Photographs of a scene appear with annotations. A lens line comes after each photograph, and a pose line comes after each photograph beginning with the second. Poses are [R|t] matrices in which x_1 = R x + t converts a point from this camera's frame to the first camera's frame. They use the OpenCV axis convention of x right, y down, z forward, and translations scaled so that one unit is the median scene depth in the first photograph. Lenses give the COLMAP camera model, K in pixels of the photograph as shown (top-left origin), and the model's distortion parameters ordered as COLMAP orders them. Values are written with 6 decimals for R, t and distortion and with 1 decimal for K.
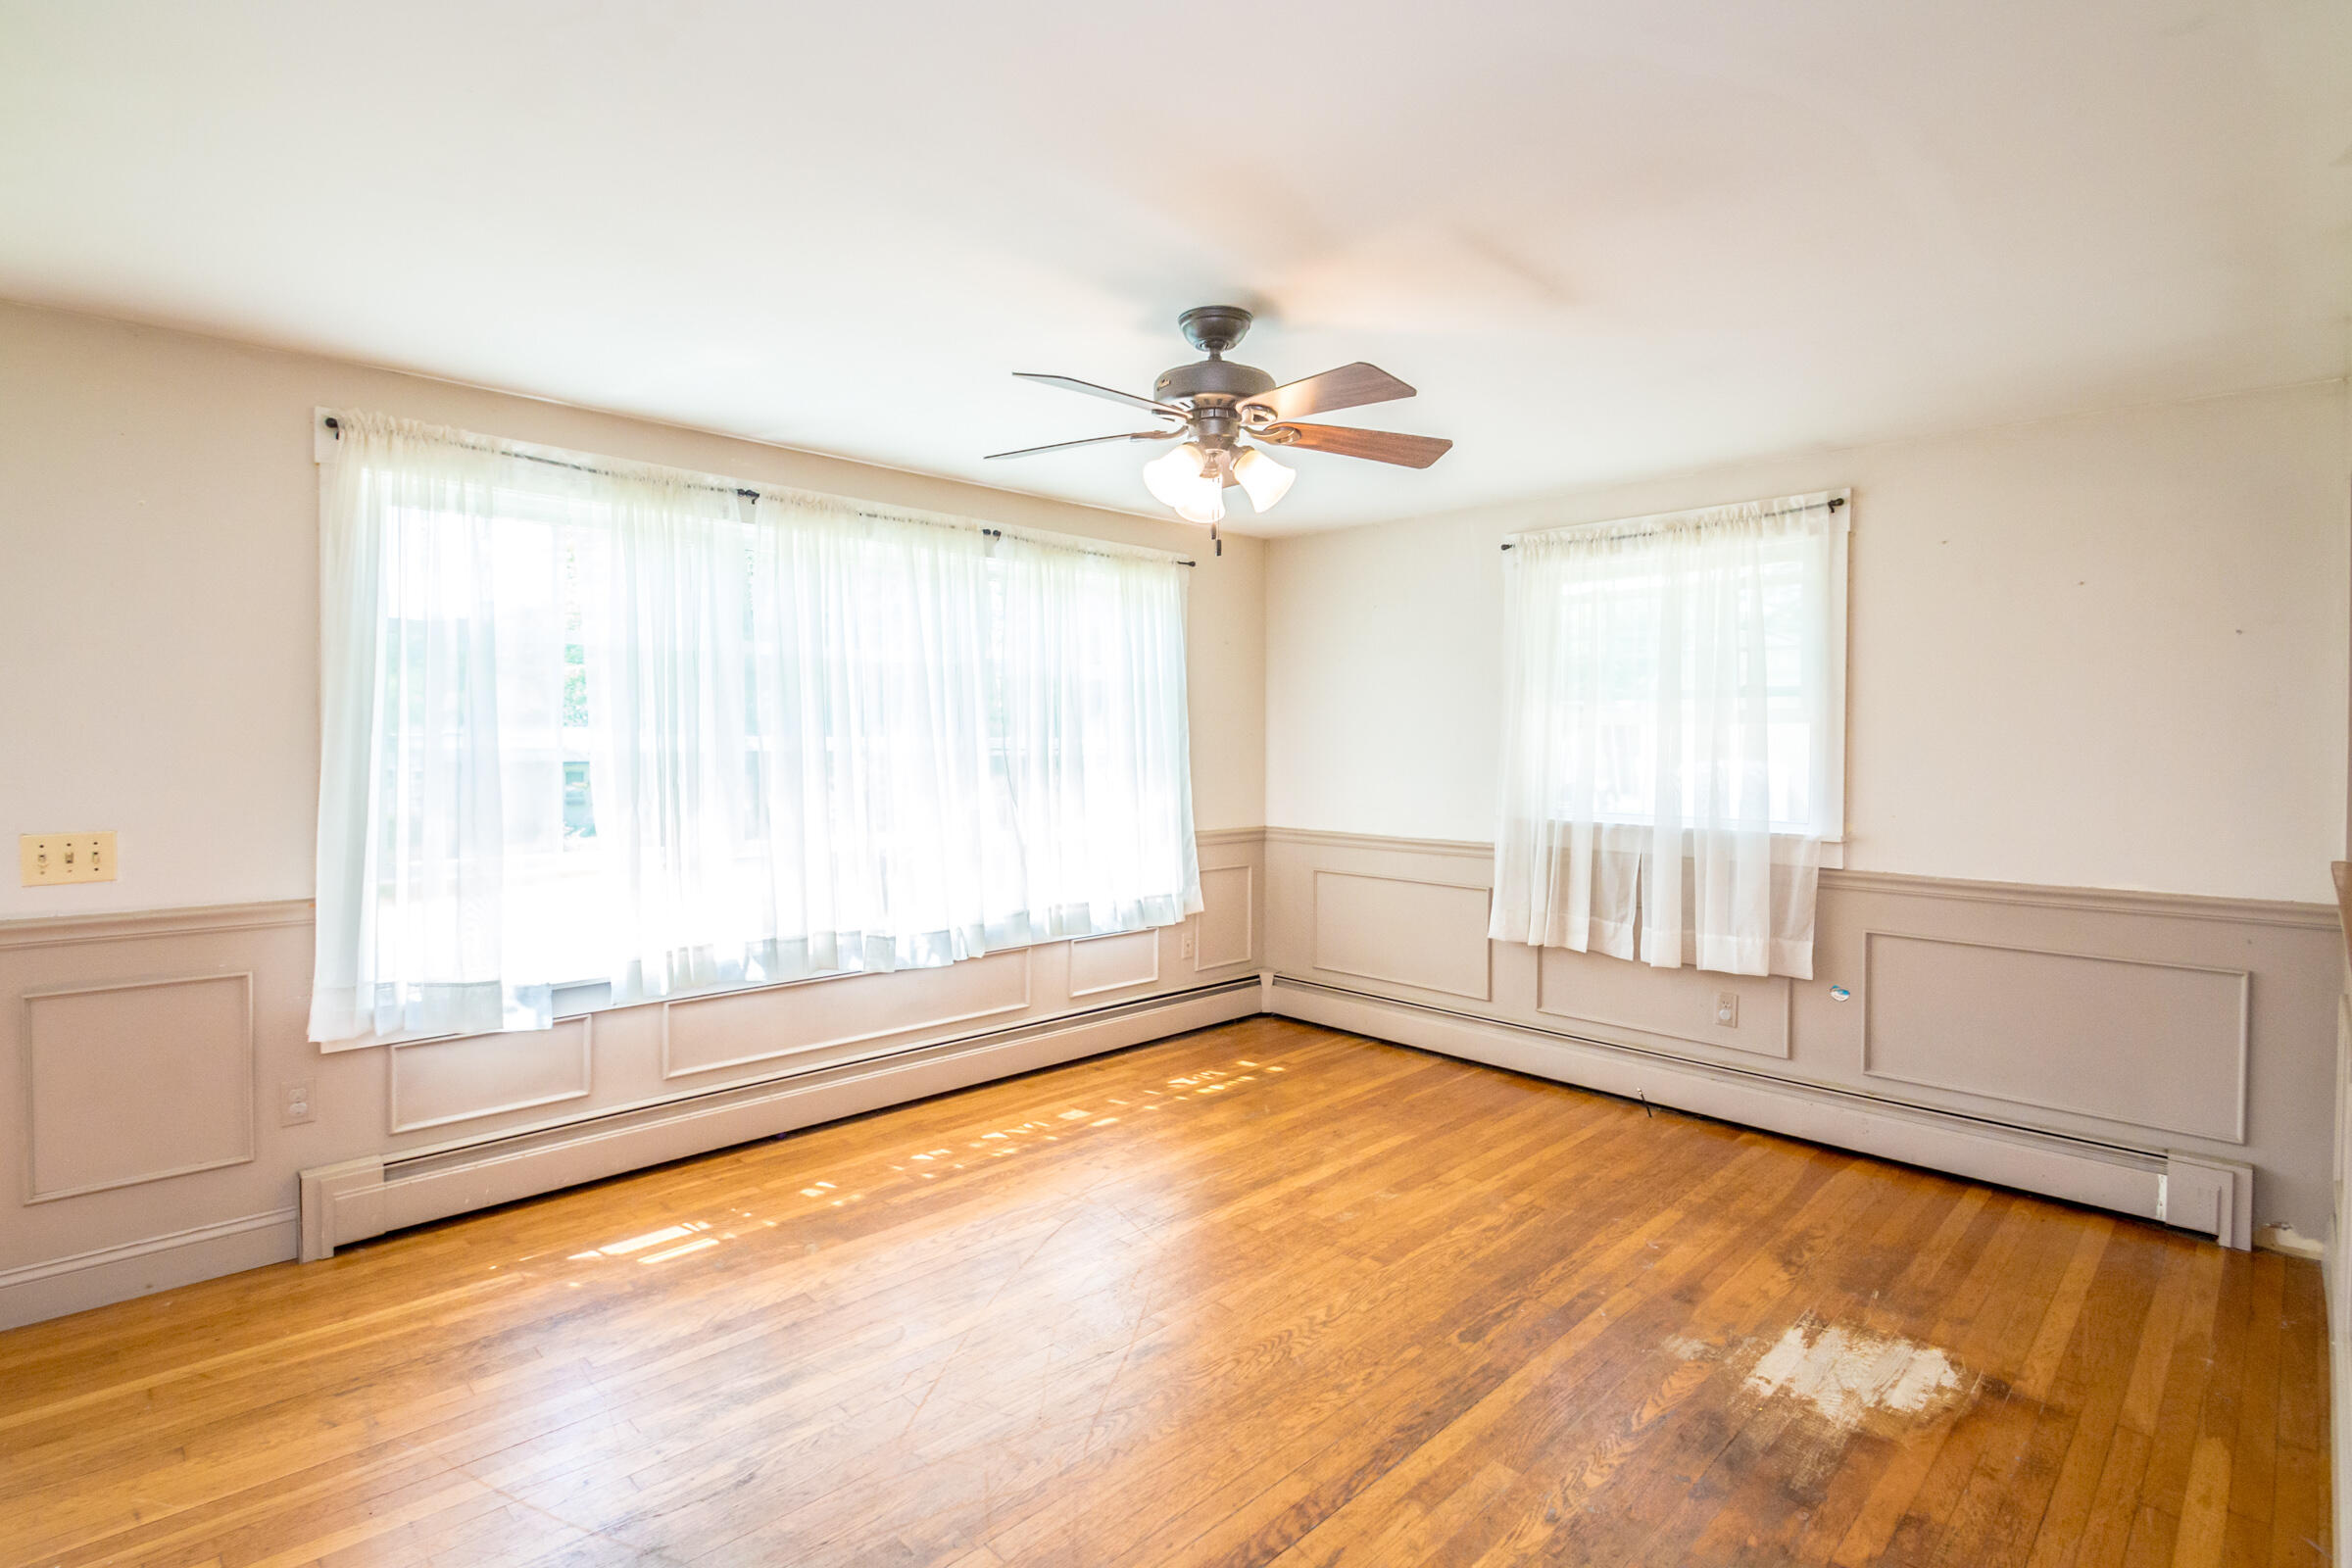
lens RADIAL K [[1105.6, 0, 1125.1], [0, 1105.6, 738.6], [0, 0, 1]] dist [0.001661, -0.011603]
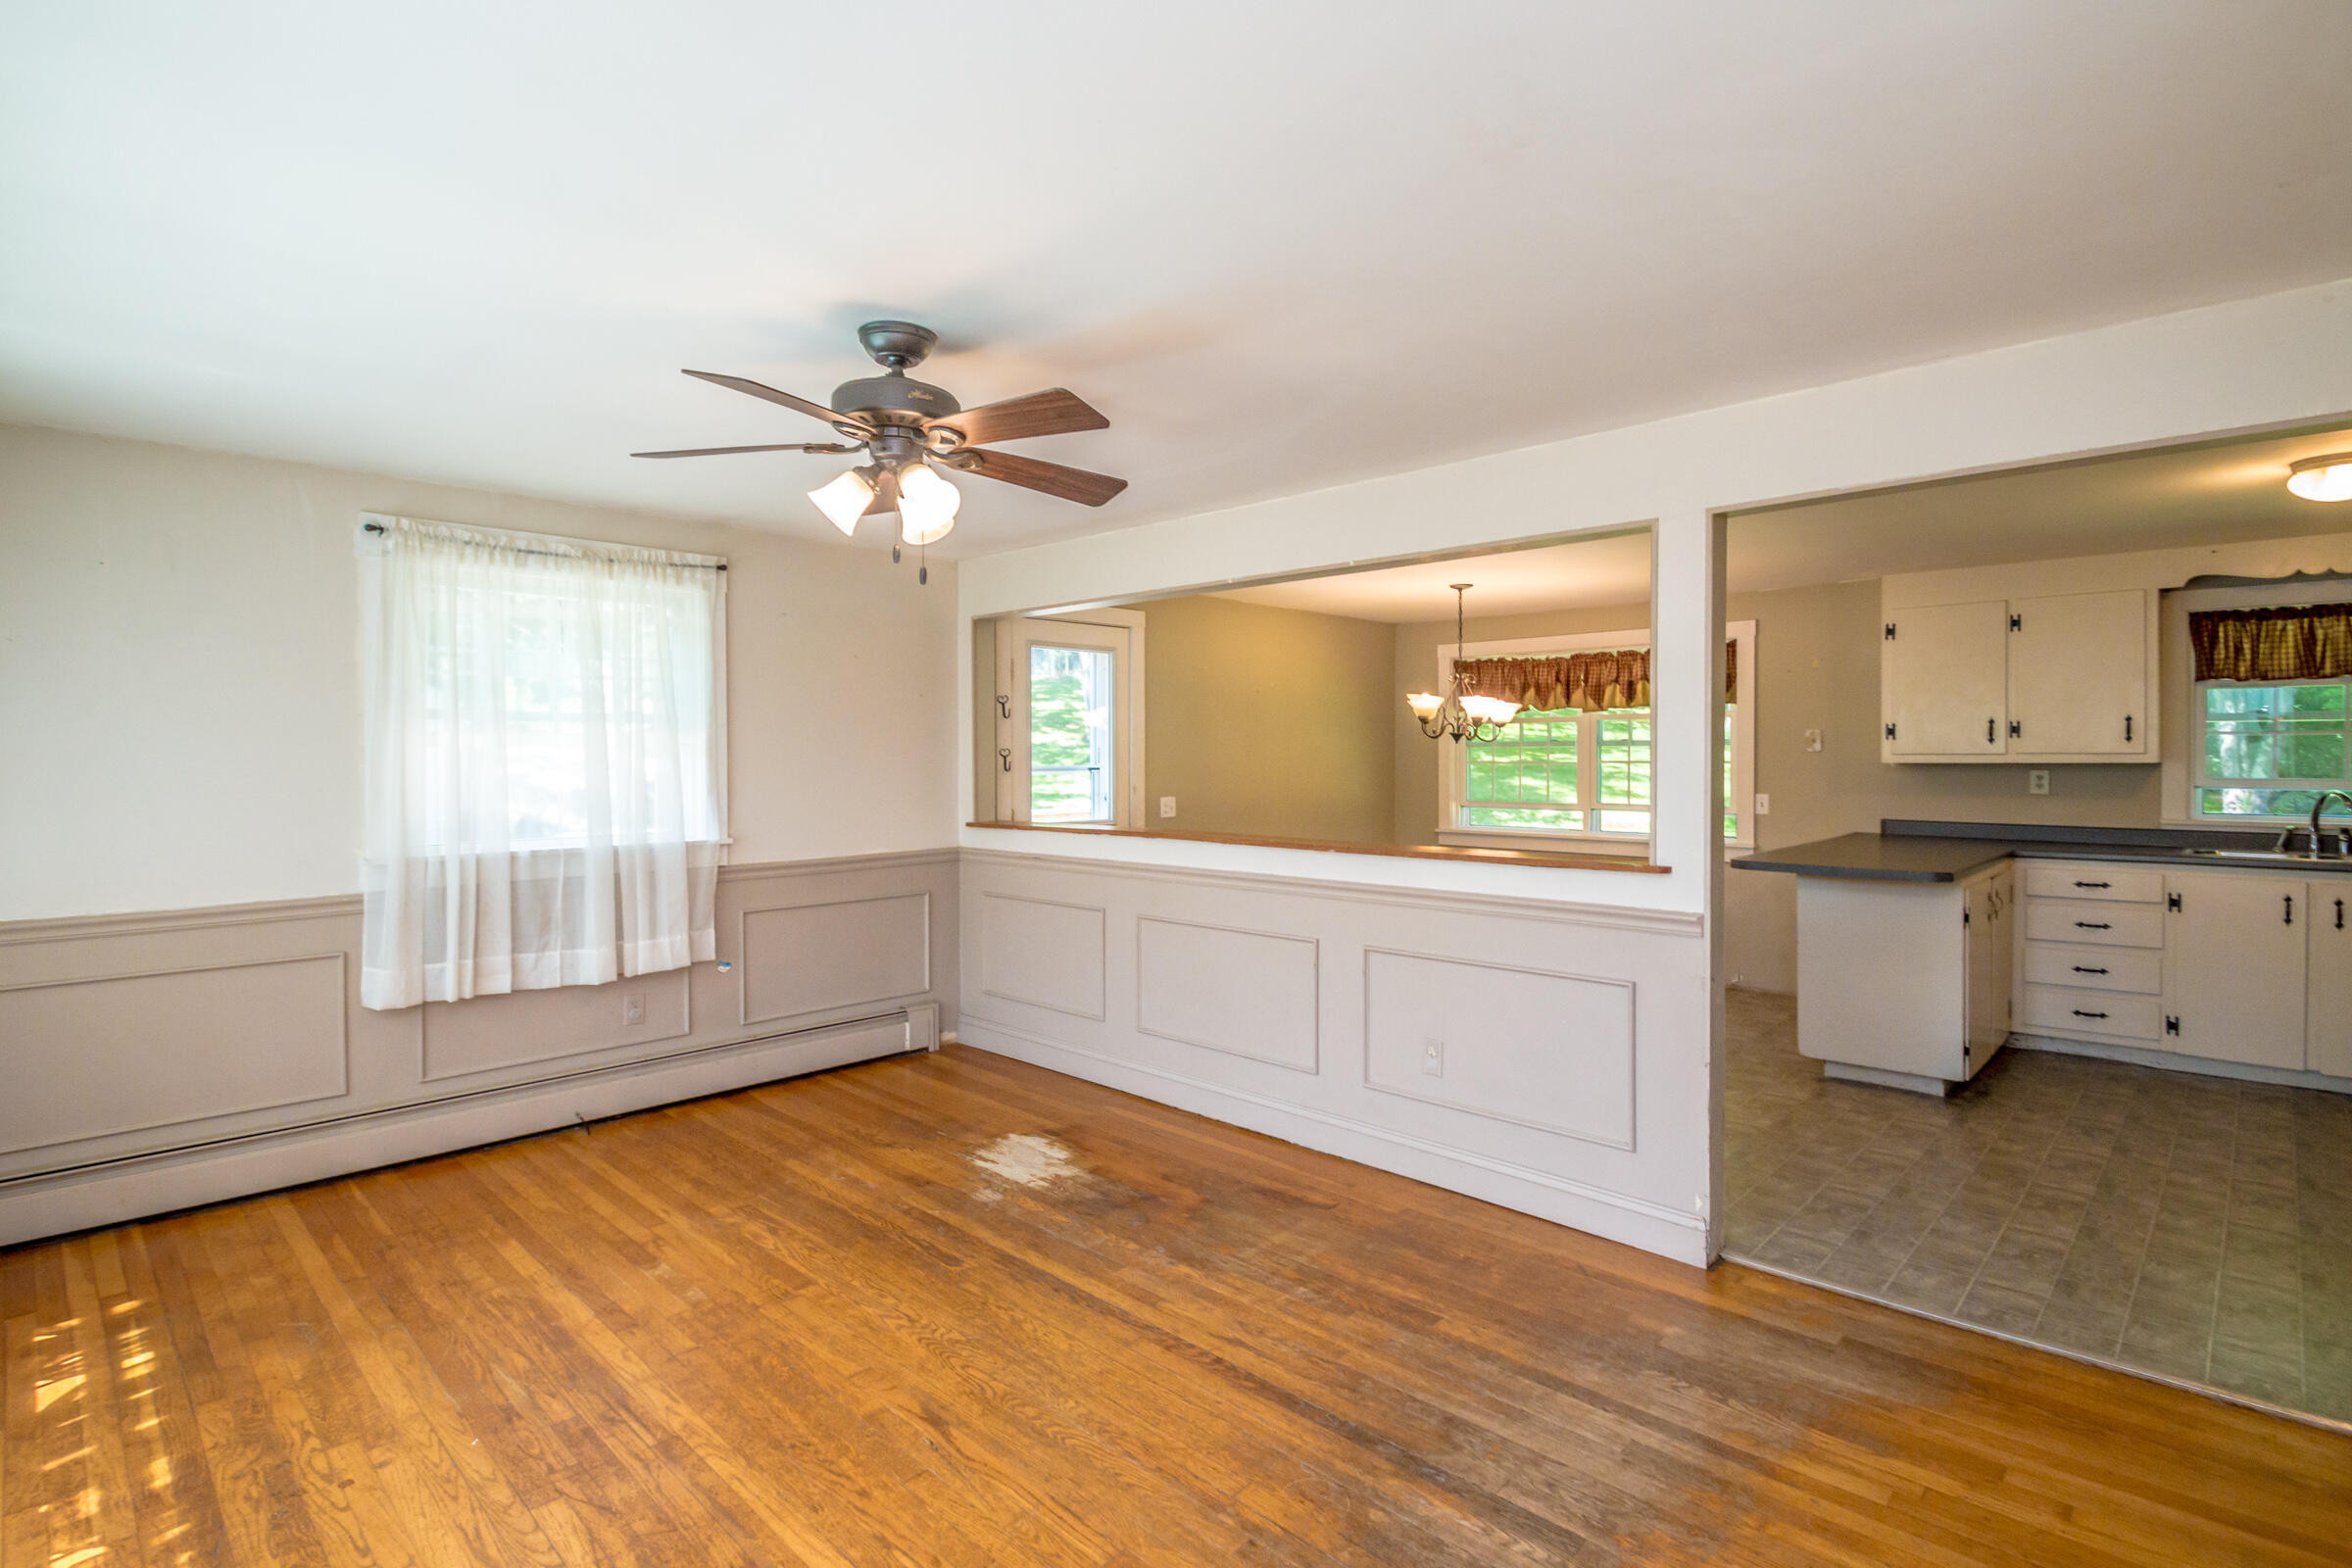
lens RADIAL K [[1131.1, 0, 1161.4], [0, 1131.1, 762.2], [0, 0, 1]] dist [0.003042, -0.015212]
pose [[-0.044644, -0.012883, 0.998920, -0.658592], [0.003076, 0.999910, 0.013033, -0.013005], [-0.998998, 0.003654, -0.044600, 0.590865]]
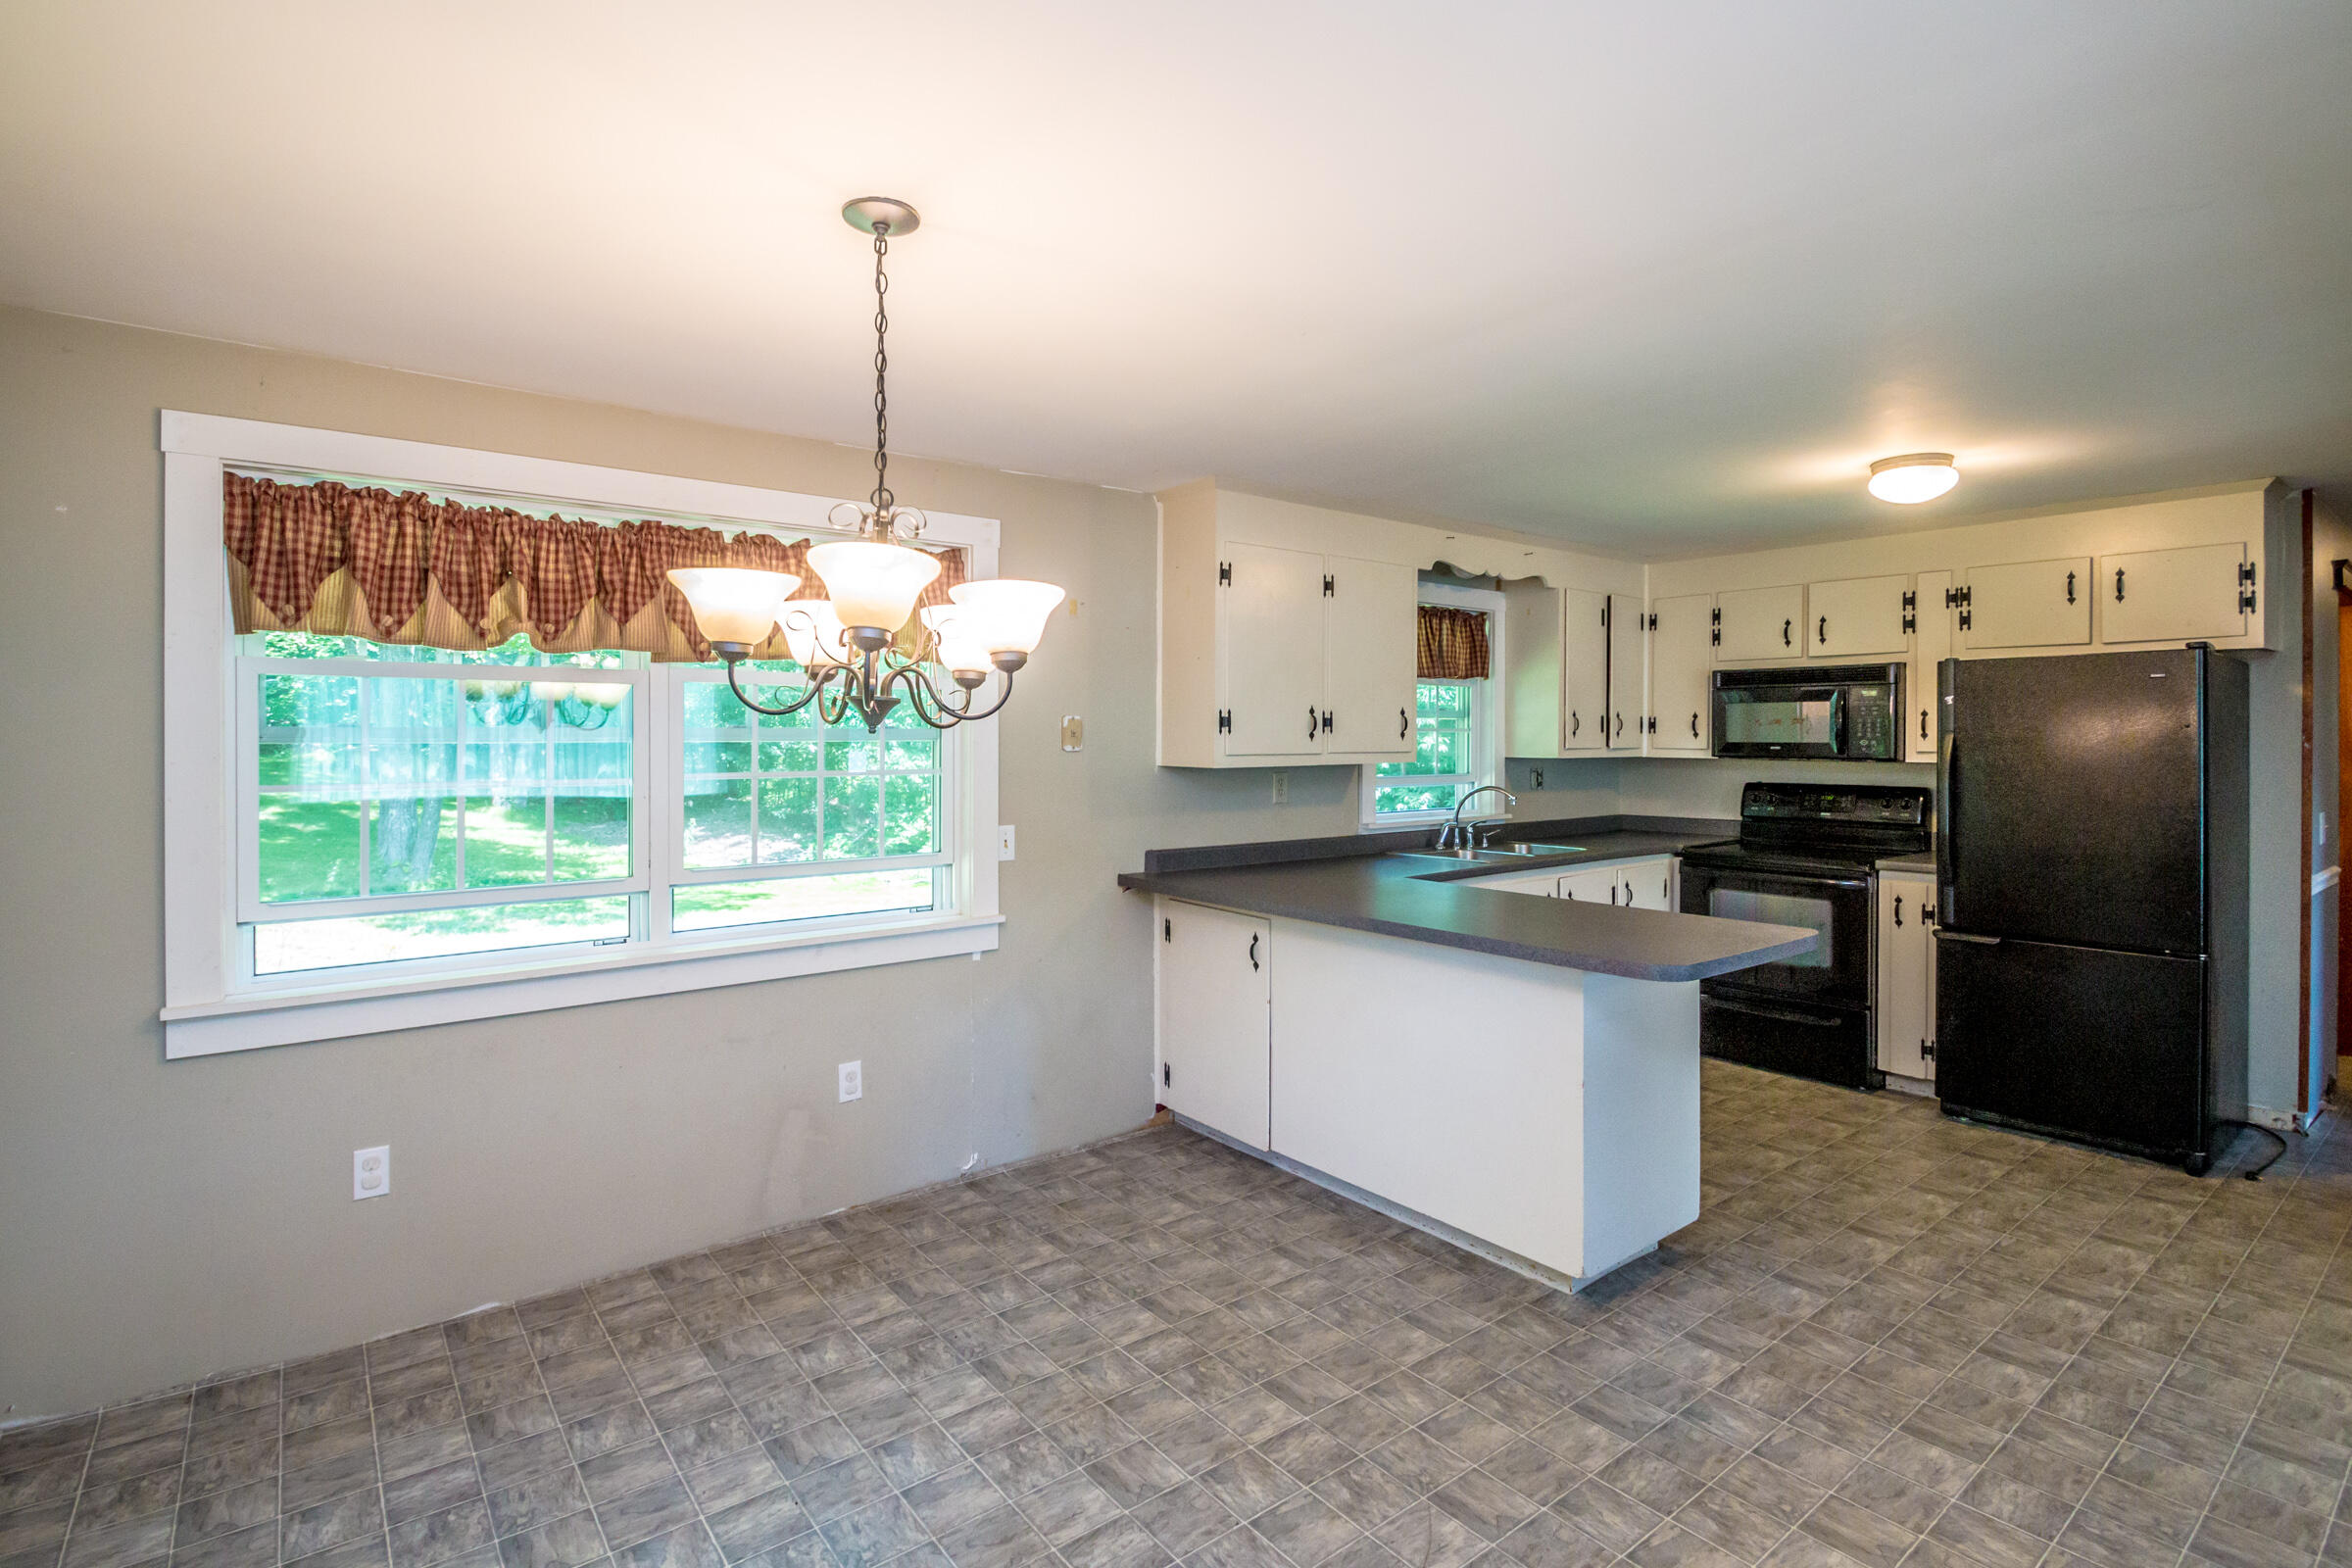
lens RADIAL K [[1125.3, 0, 1171.6], [0, 1125.3, 739.7], [0, 0, 1]] dist [0.025751, -0.021611]
pose [[-0.996553, -0.005038, 0.082807, 0.882771], [-0.004790, 0.999983, 0.003186, -0.018532], [-0.082822, 0.002778, -0.996560, 0.574138]]
